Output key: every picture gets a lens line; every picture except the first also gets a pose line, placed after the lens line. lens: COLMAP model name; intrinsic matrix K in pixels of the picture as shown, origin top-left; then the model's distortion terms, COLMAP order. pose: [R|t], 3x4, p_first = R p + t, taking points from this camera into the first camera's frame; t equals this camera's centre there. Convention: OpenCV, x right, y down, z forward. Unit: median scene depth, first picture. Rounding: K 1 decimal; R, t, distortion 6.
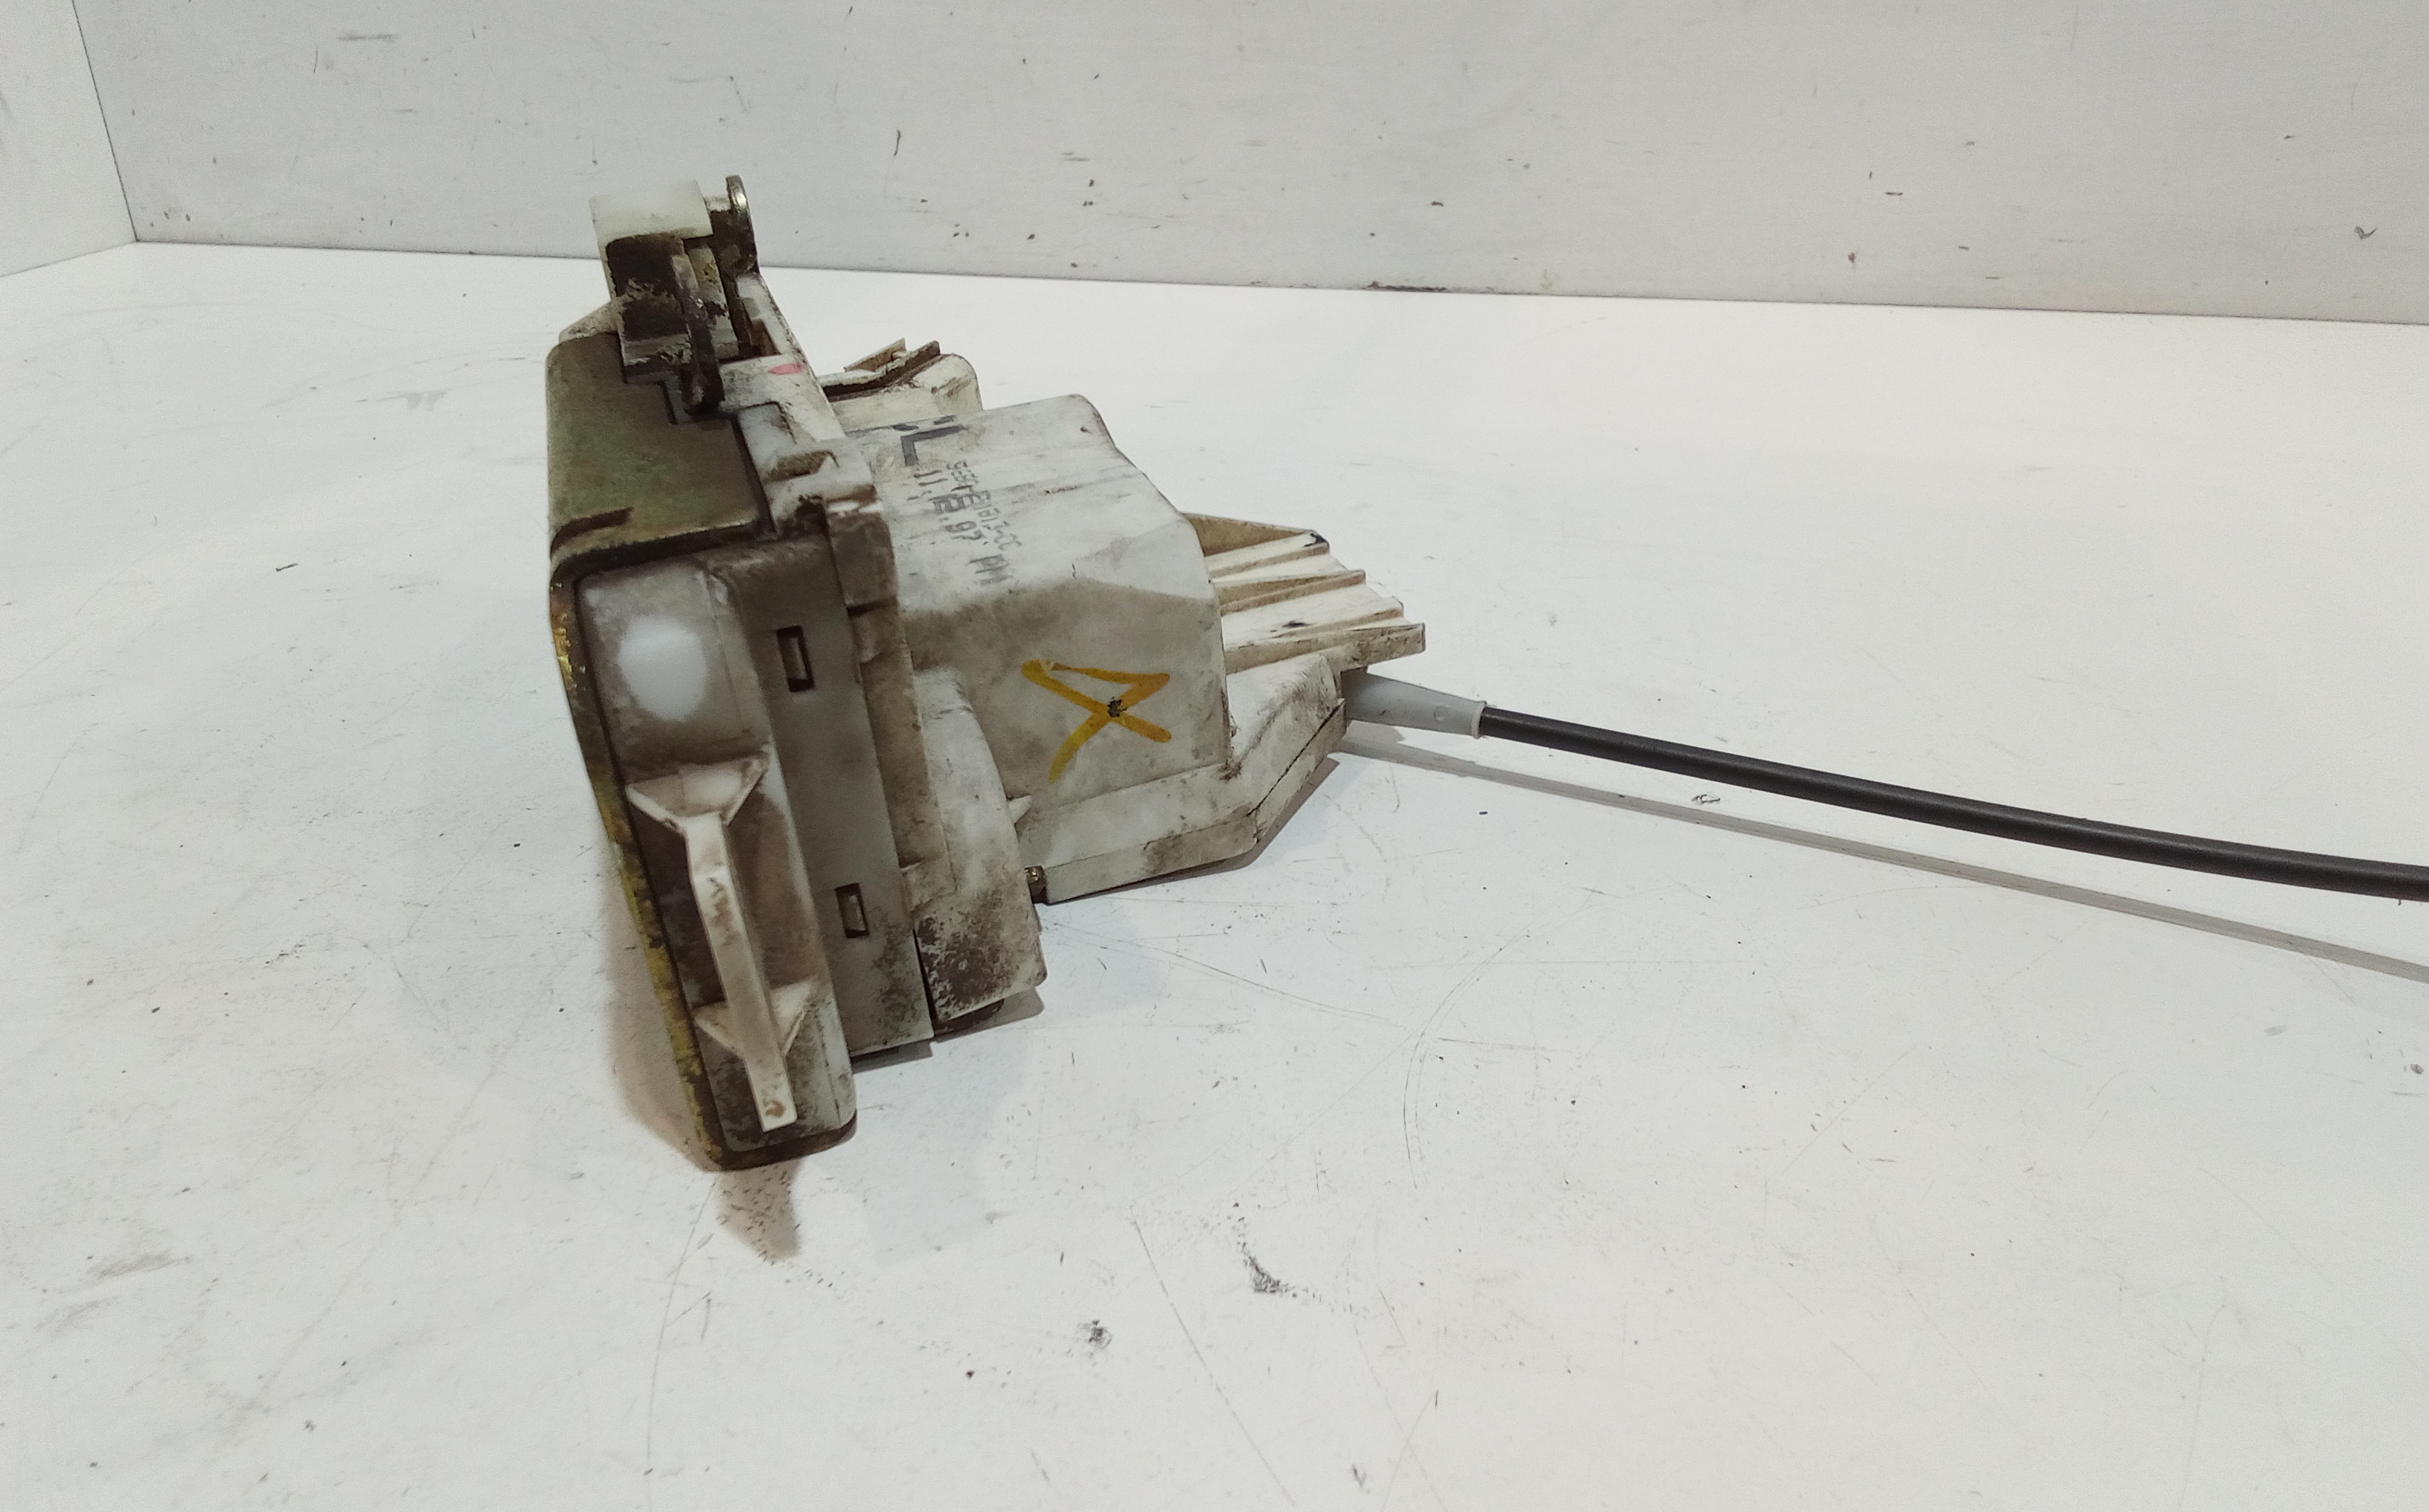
lens RADIAL K [[1695.7, 0, 1238.9], [0, 1695.7, 757.2], [0, 0, 1]] dist [0.046163, -0.068308]
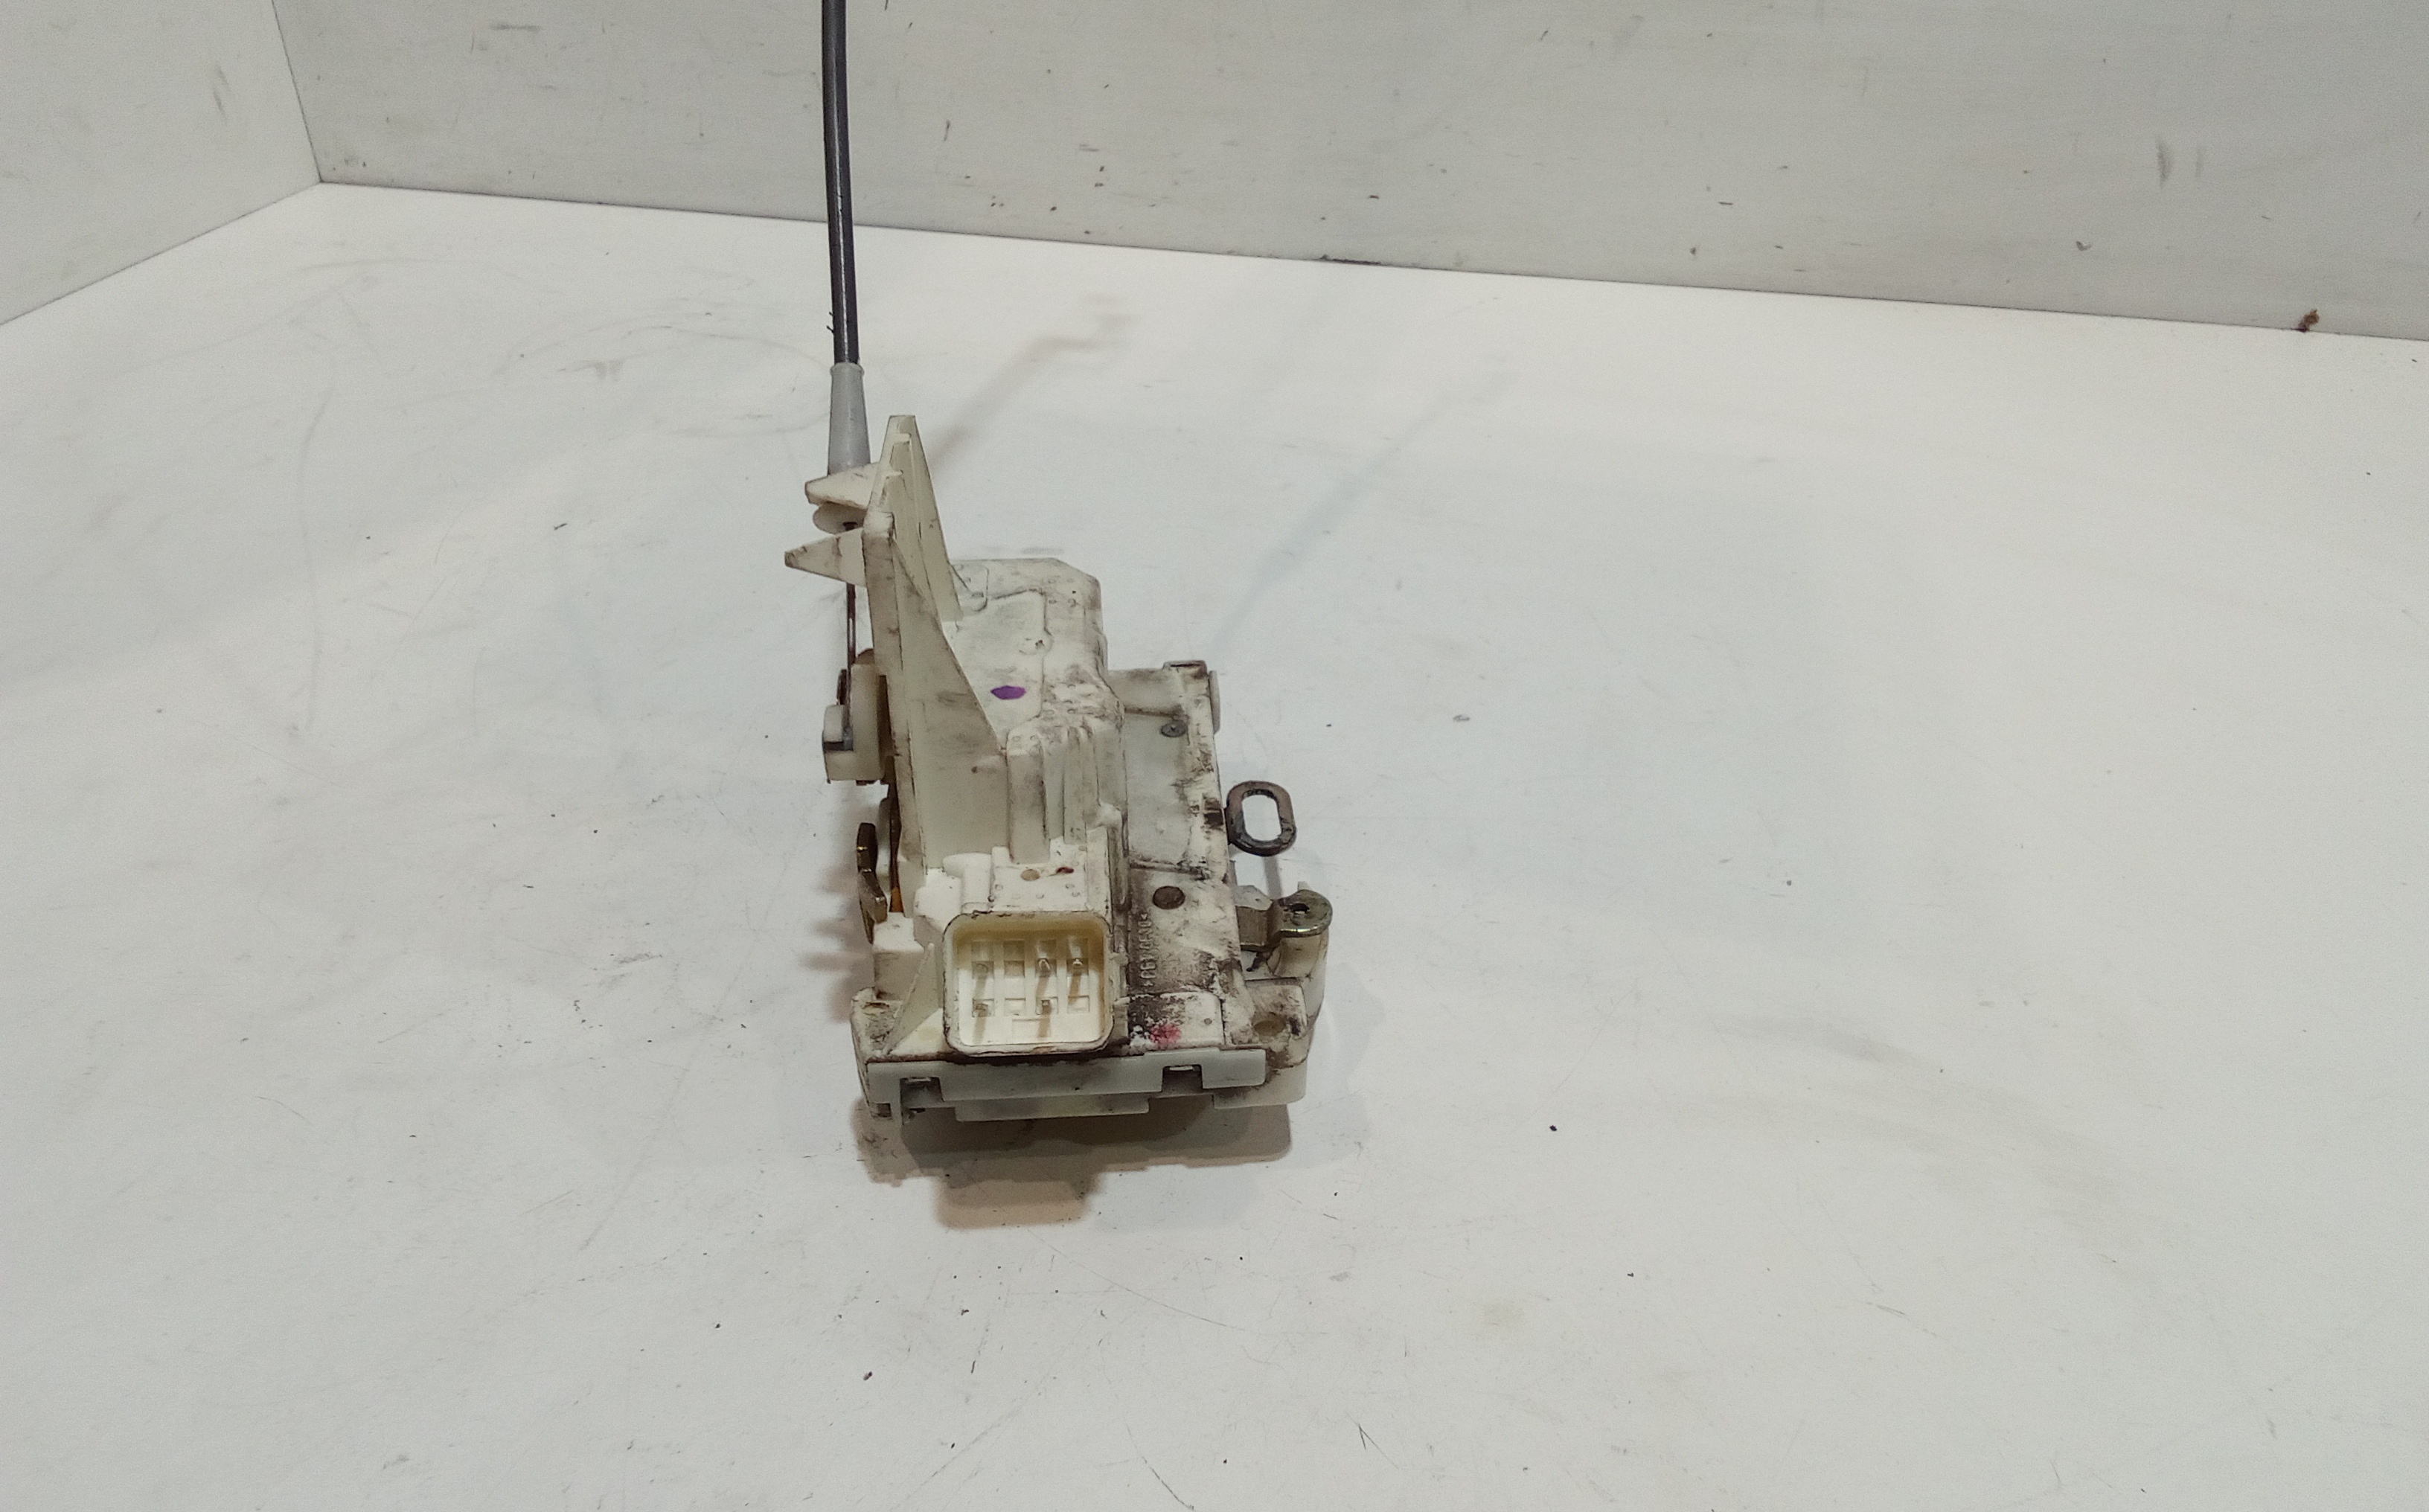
lens RADIAL K [[1703.5, 0, 1254.3], [0, 1703.5, 754.9], [0, 0, 1]] dist [0.041255, -0.071970]
pose [[0.999806, 0.018470, 0.006899, 0.026385], [-0.019173, 0.992368, 0.121810, -0.066005], [-0.004597, -0.121918, 0.992529, -0.318195]]
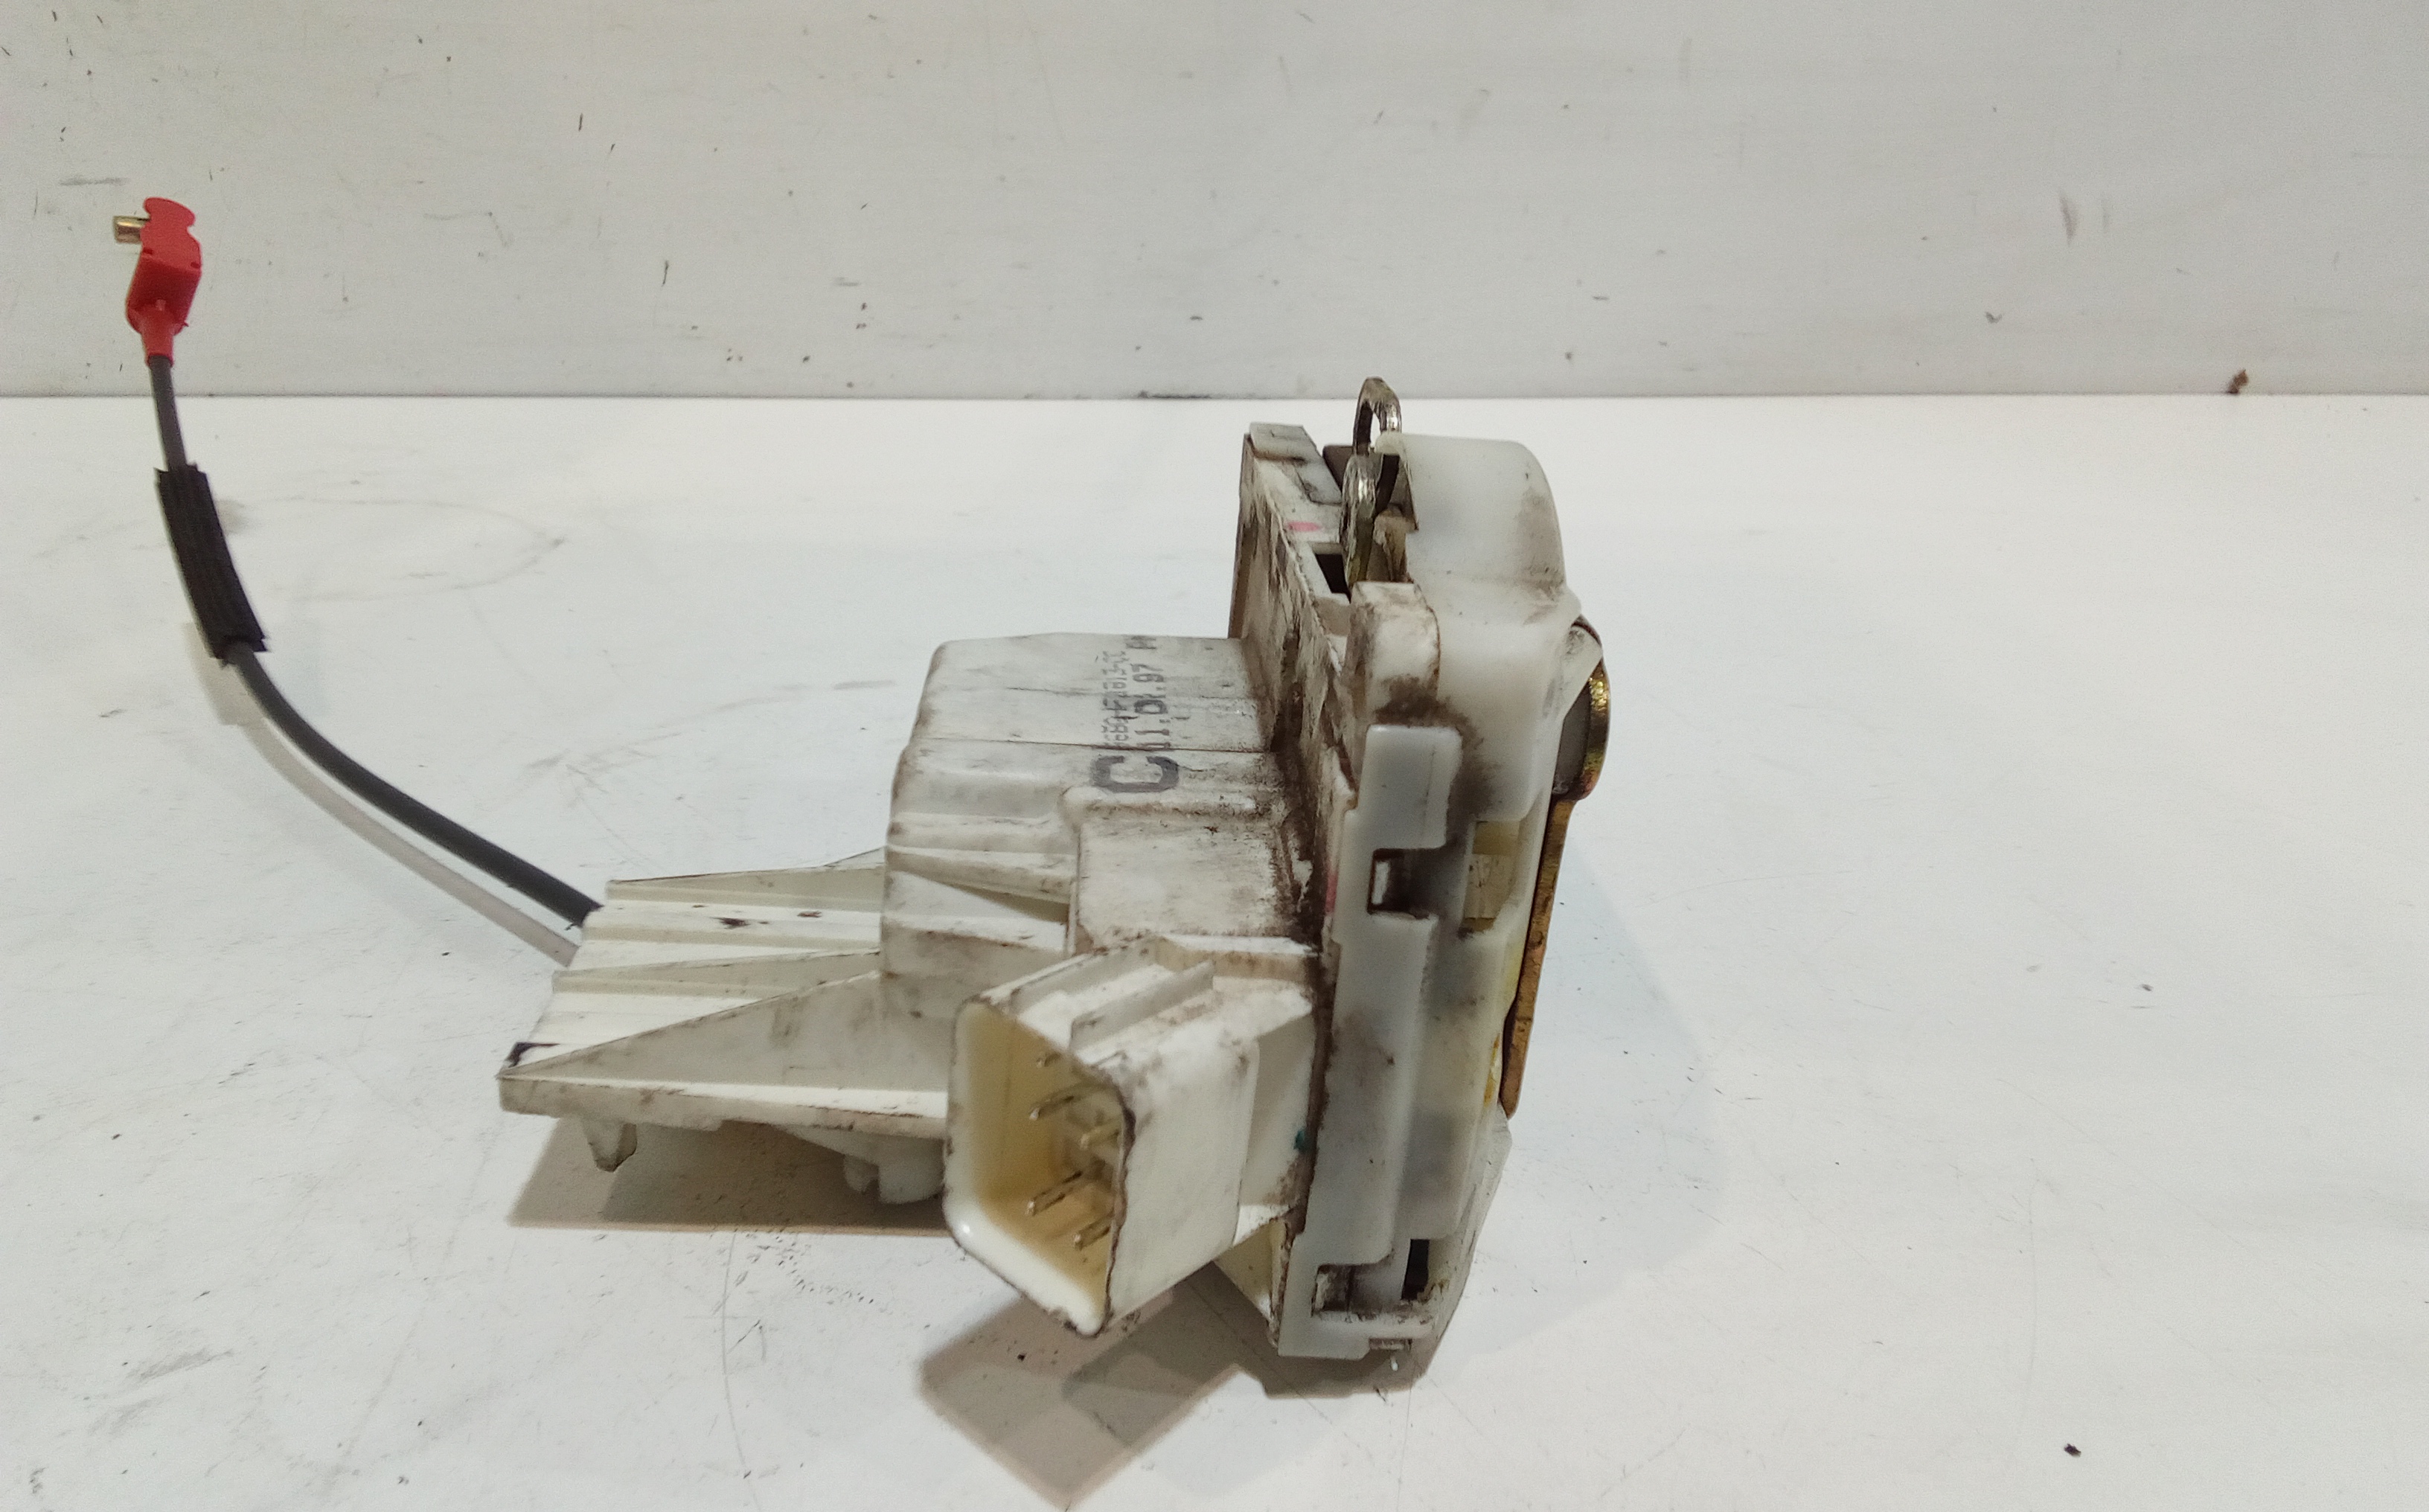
lens RADIAL K [[1695.7, 0, 1238.9], [0, 1695.7, 757.2], [0, 0, 1]] dist [0.046163, -0.068308]
pose [[0.984659, -0.069464, 0.160069, -0.048053], [0.079364, 0.995255, -0.056301, 0.013211], [-0.155398, 0.068141, 0.985499, -0.040779]]
